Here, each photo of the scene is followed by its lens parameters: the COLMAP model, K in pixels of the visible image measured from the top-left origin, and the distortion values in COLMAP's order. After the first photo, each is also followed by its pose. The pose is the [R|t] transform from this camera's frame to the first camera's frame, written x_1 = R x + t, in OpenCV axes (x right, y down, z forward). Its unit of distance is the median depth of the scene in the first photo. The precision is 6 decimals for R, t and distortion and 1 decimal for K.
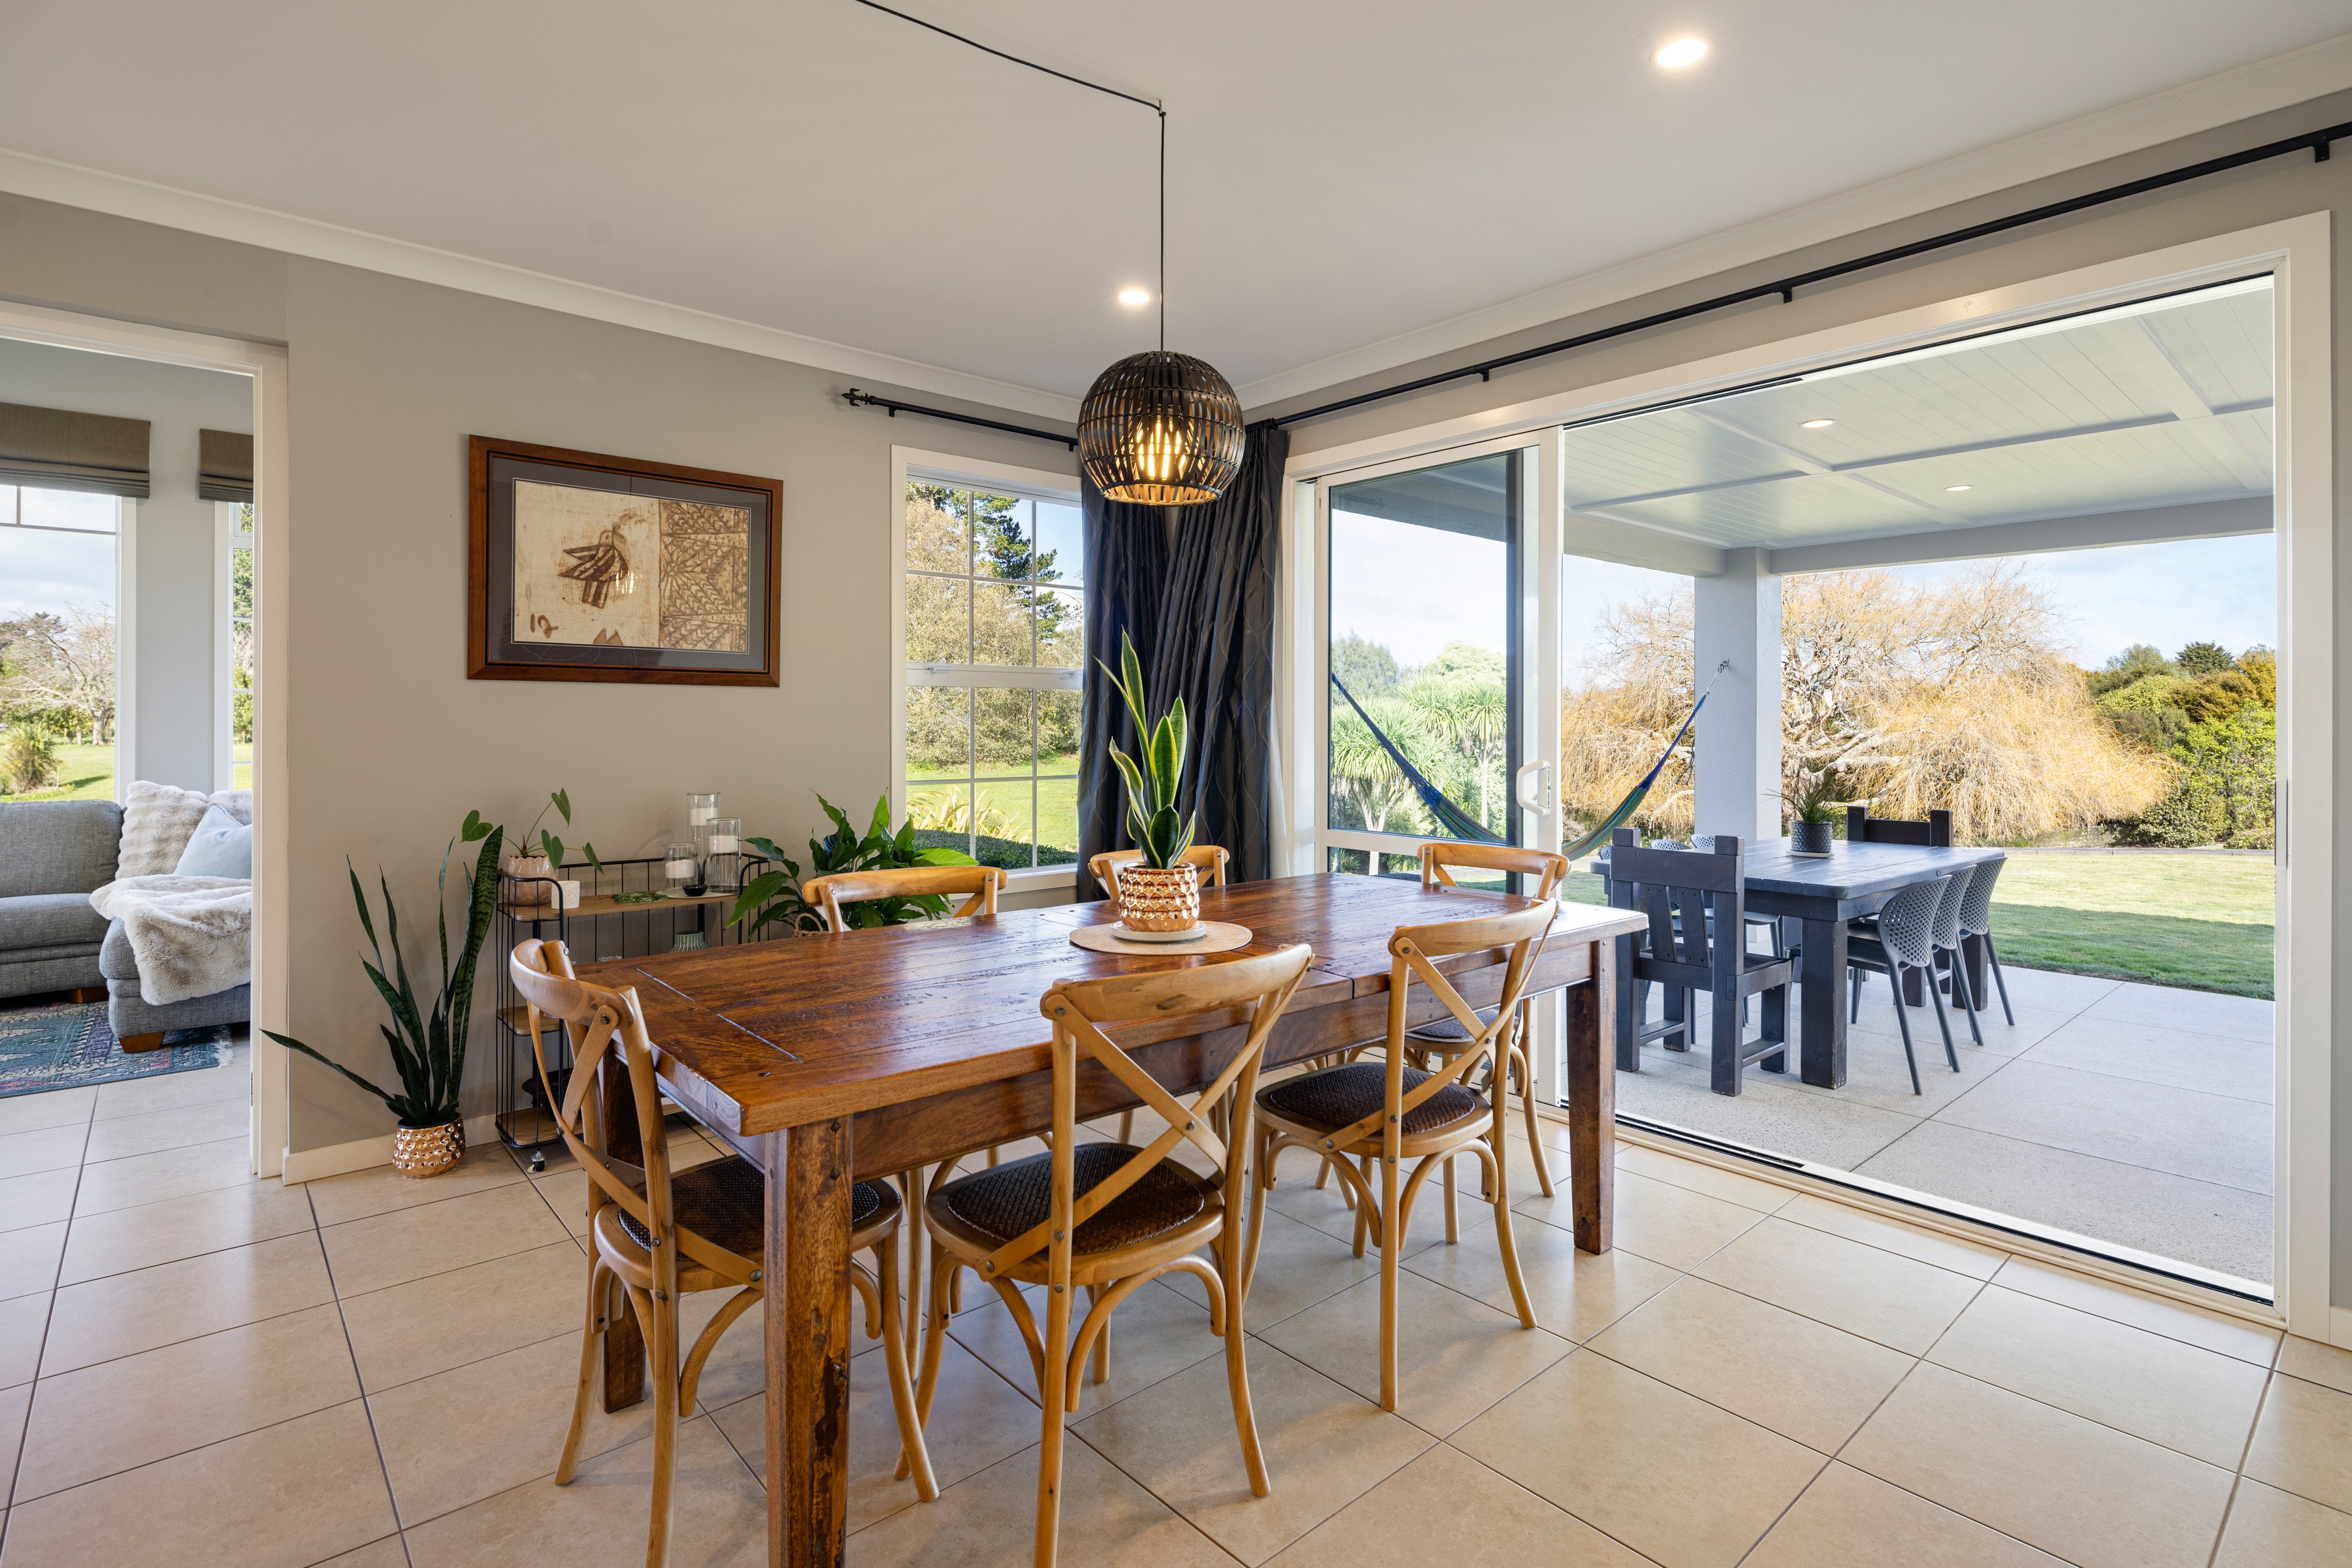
lens RADIAL K [[1140.7, 0, 1174.1], [0, 1140.7, 724.1], [0, 0, 1]] dist [0.001860, -0.001848]
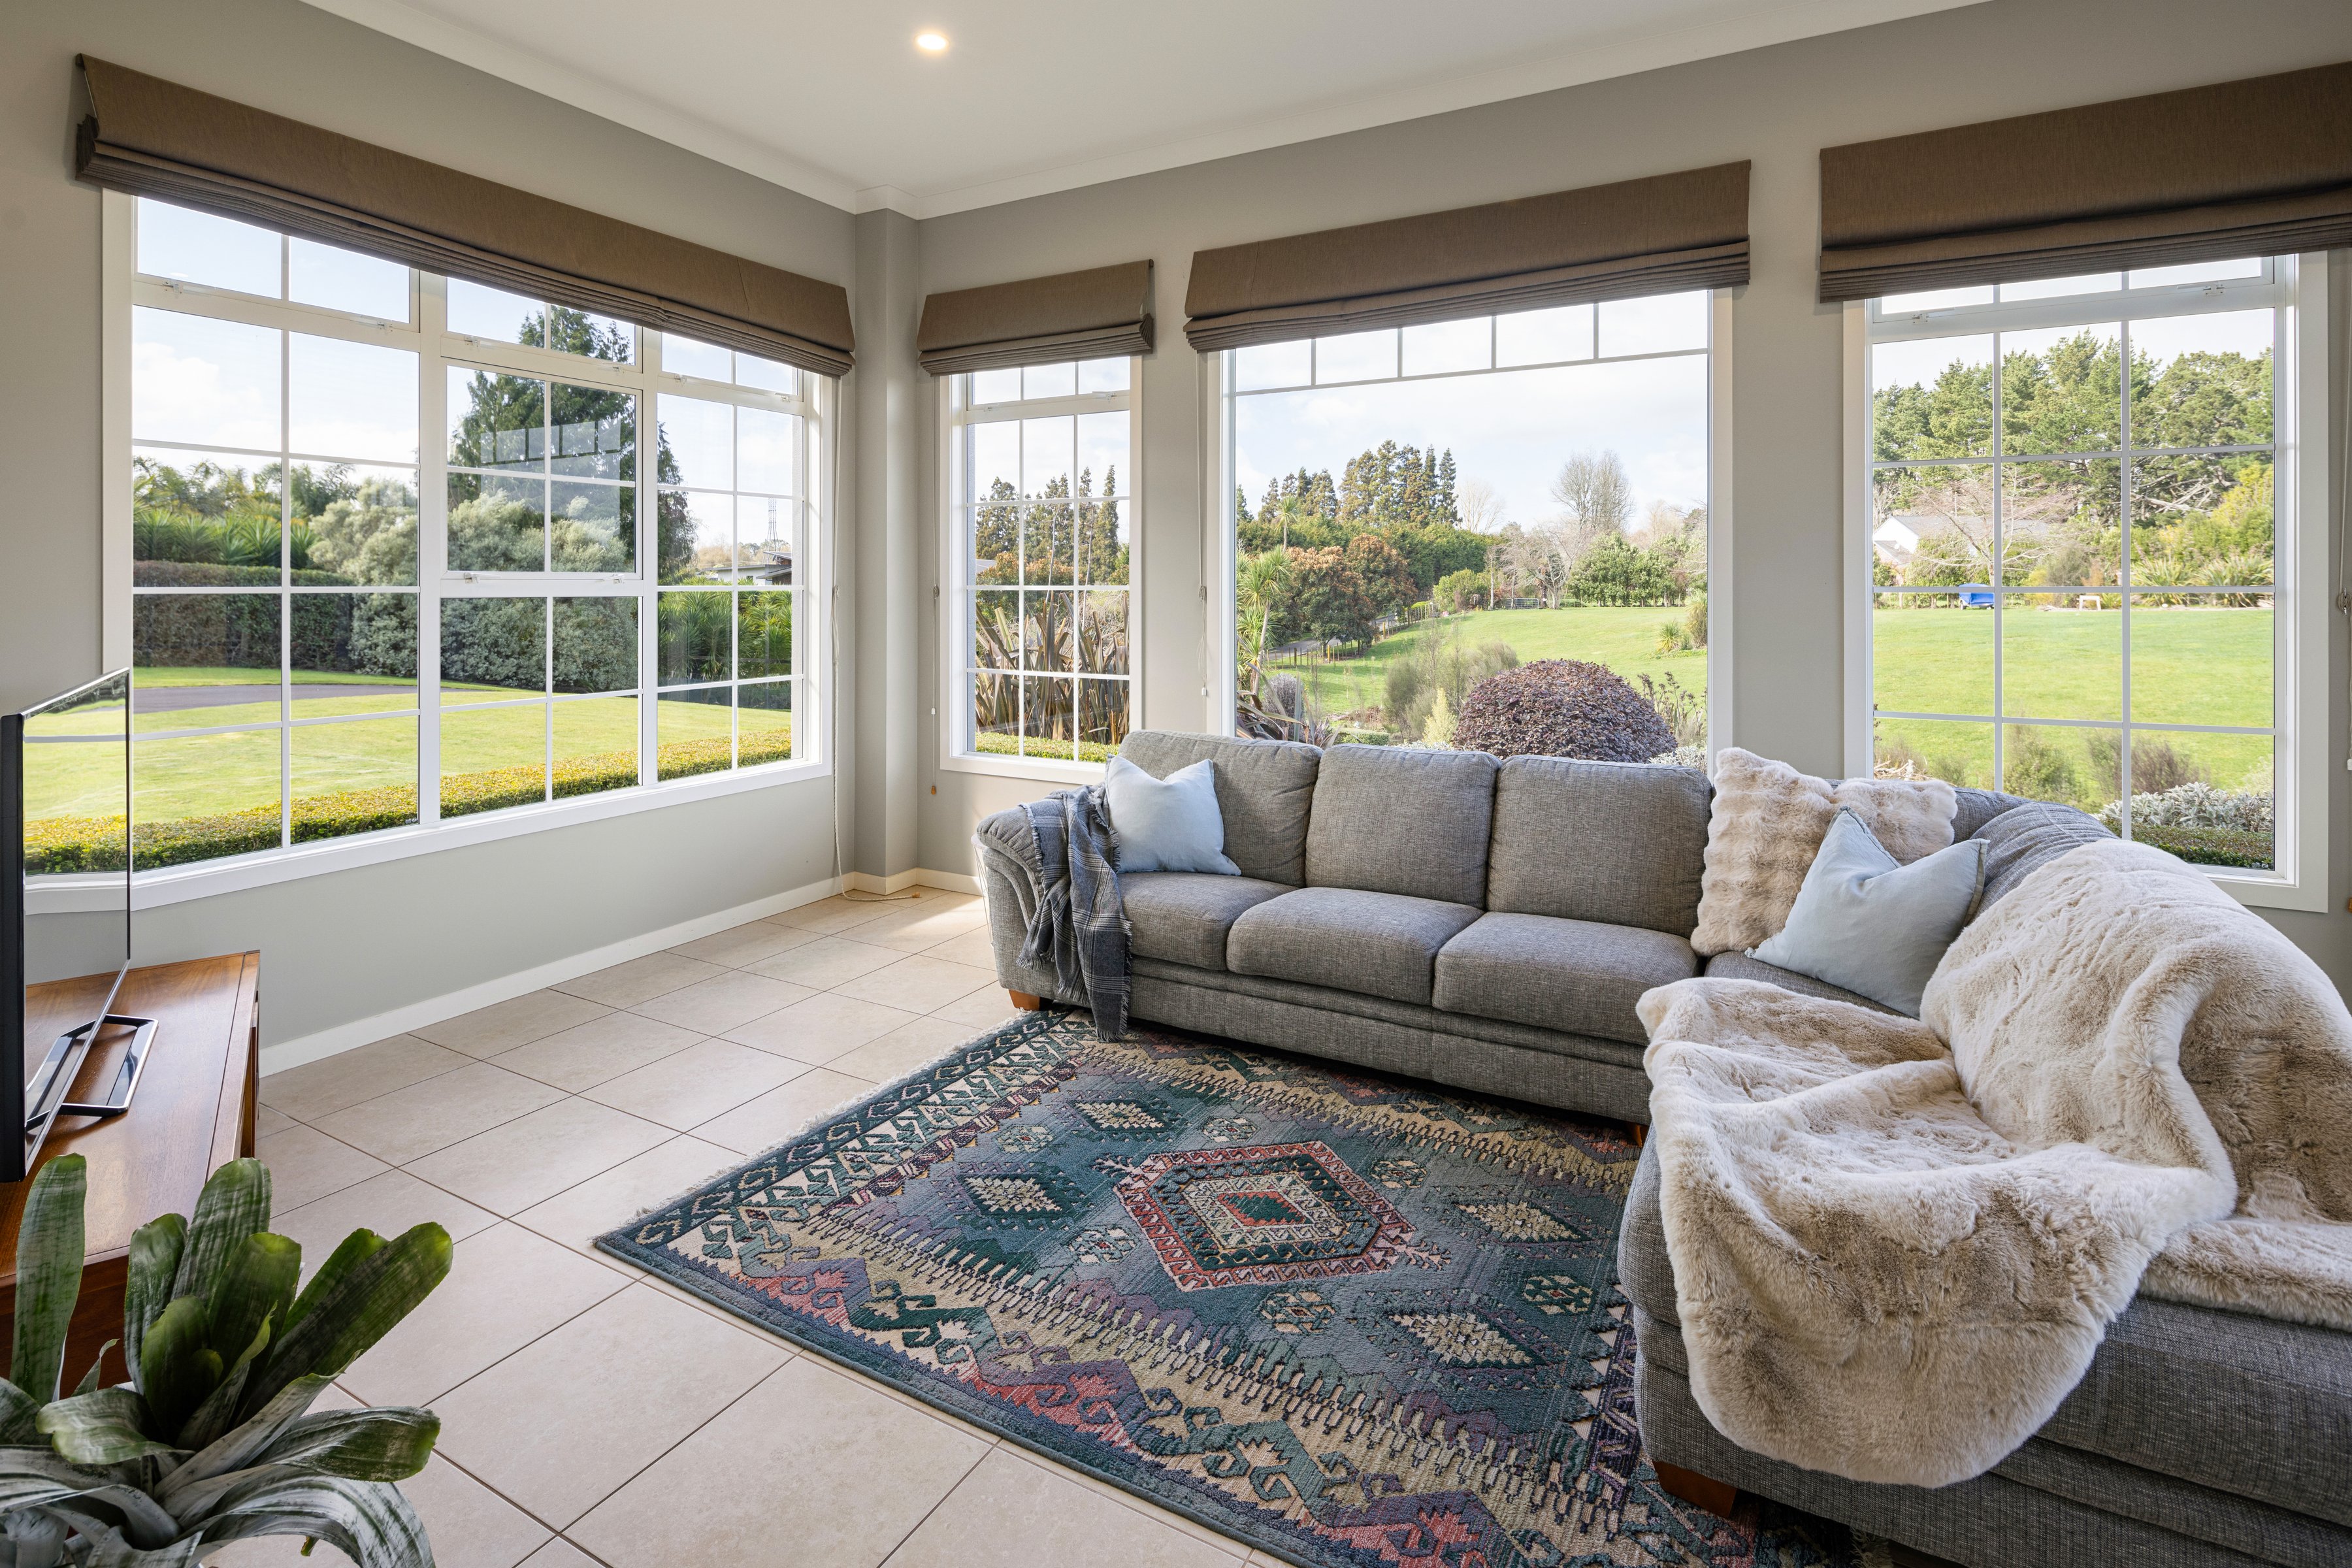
lens RADIAL K [[1127.9, 0, 1190.6], [0, 1127.9, 590.5], [0, 0, 1]] dist [0.027936, -0.011294]
pose [[0.343343, 0.000314, -0.939210, -0.457212], [0.001739, 0.999998, 0.000970, -0.034323], [0.939209, -0.001966, 0.343341, 0.542282]]
